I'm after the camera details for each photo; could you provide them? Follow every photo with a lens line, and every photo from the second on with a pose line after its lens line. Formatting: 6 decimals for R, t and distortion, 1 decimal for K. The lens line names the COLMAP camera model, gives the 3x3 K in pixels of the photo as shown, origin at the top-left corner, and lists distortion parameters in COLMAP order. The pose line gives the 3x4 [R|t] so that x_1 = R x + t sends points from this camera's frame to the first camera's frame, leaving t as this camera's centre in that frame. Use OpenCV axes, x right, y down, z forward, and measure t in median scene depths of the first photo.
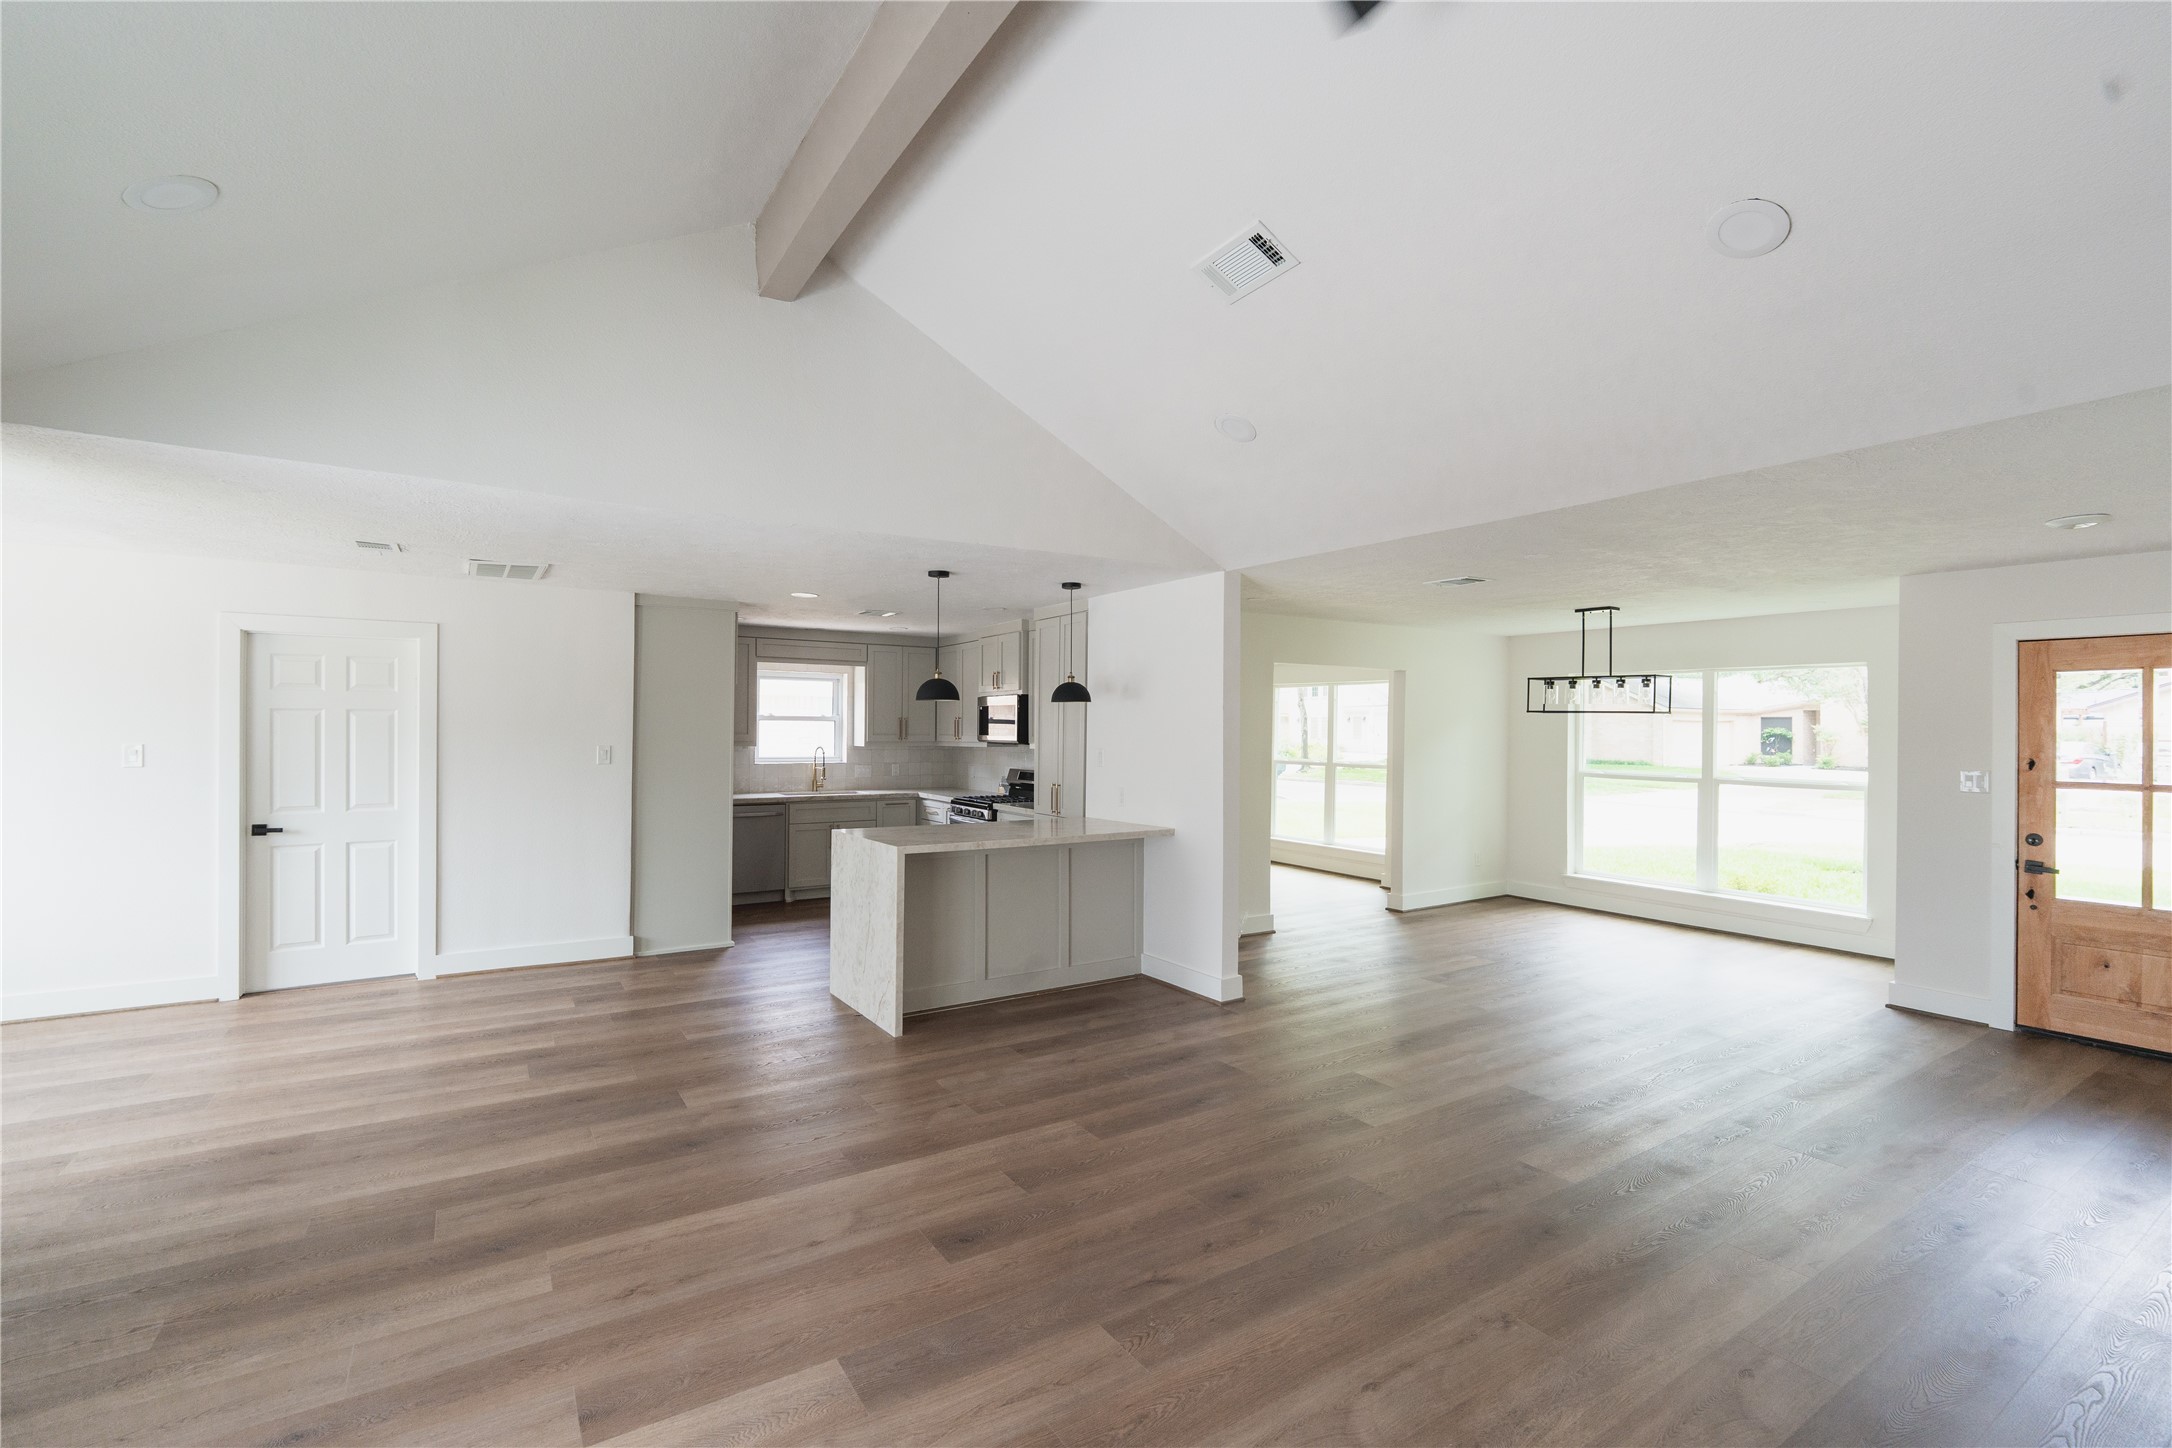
lens RADIAL K [[953.8, 0, 1086.0], [0, 953.8, 724.0], [0, 0, 1]] dist [-0.009824, 0.000134]
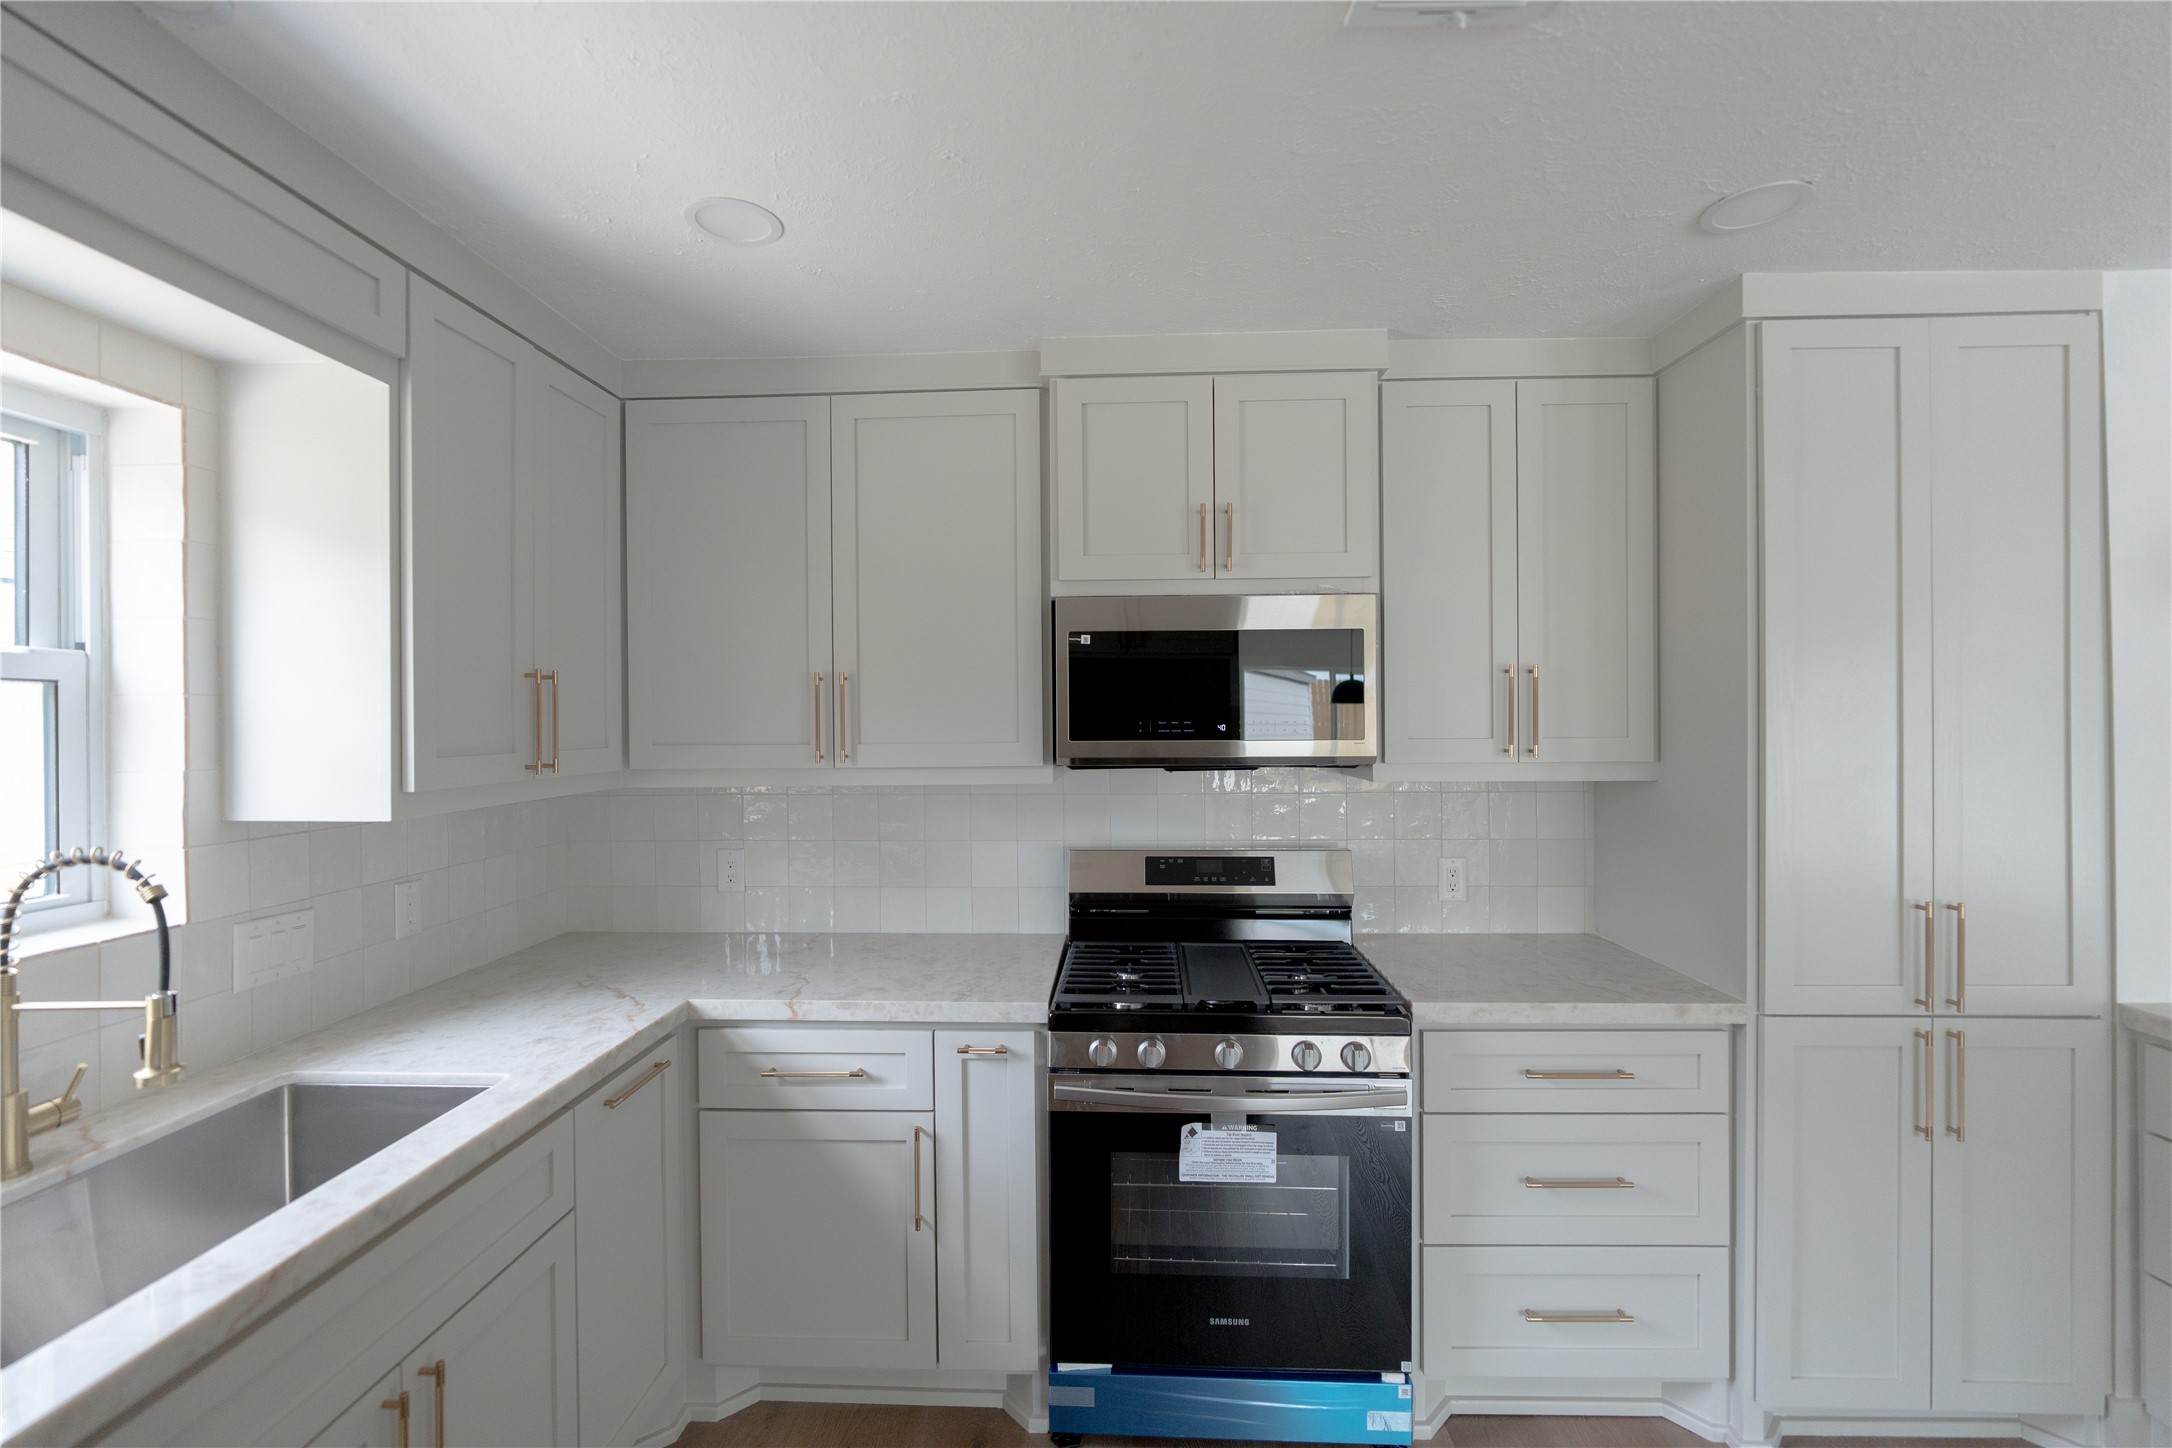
lens RADIAL K [[953.8, 0, 1086.0], [0, 953.8, 724.0], [0, 0, 1]] dist [-0.009824, 0.000134]
pose [[0.574963, -0.014610, 0.818049, -0.300210], [0.003552, 0.999876, 0.015361, 0.002521], [-0.818172, -0.005927, 0.574943, 0.775119]]
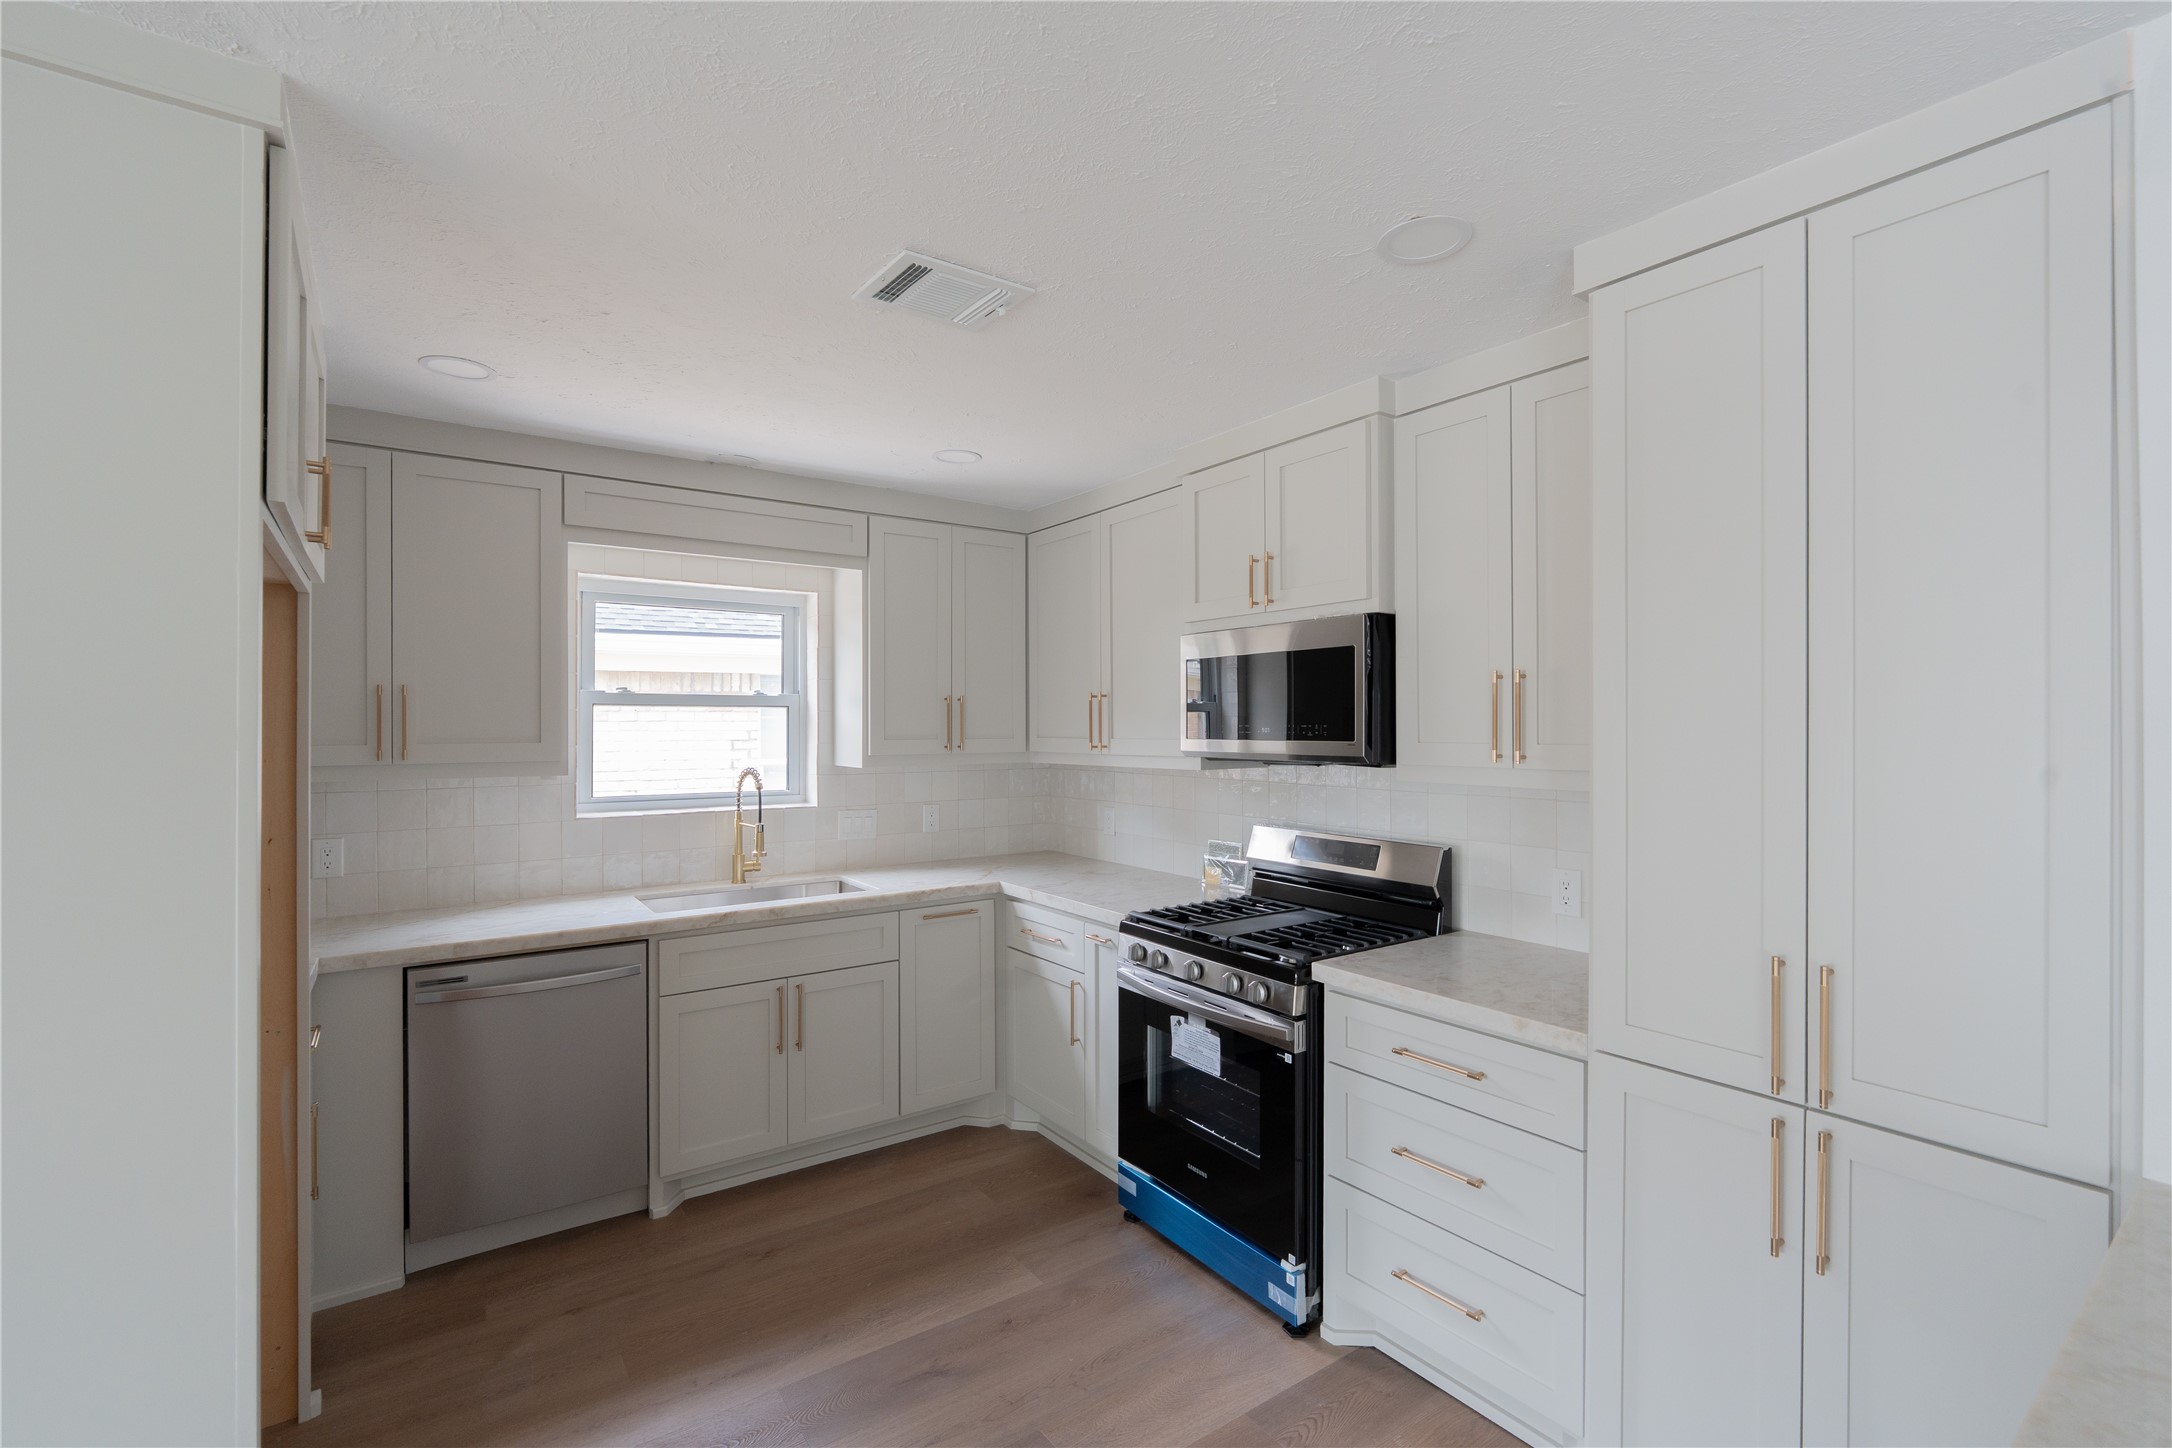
lens RADIAL K [[953.8, 0, 1086.0], [0, 953.8, 724.0], [0, 0, 1]] dist [-0.009824, 0.000134]
pose [[0.999010, -0.007767, 0.043803, -0.153204], [0.007452, 0.999945, 0.007358, 0.002632], [-0.043858, -0.007025, 0.999013, 0.584126]]
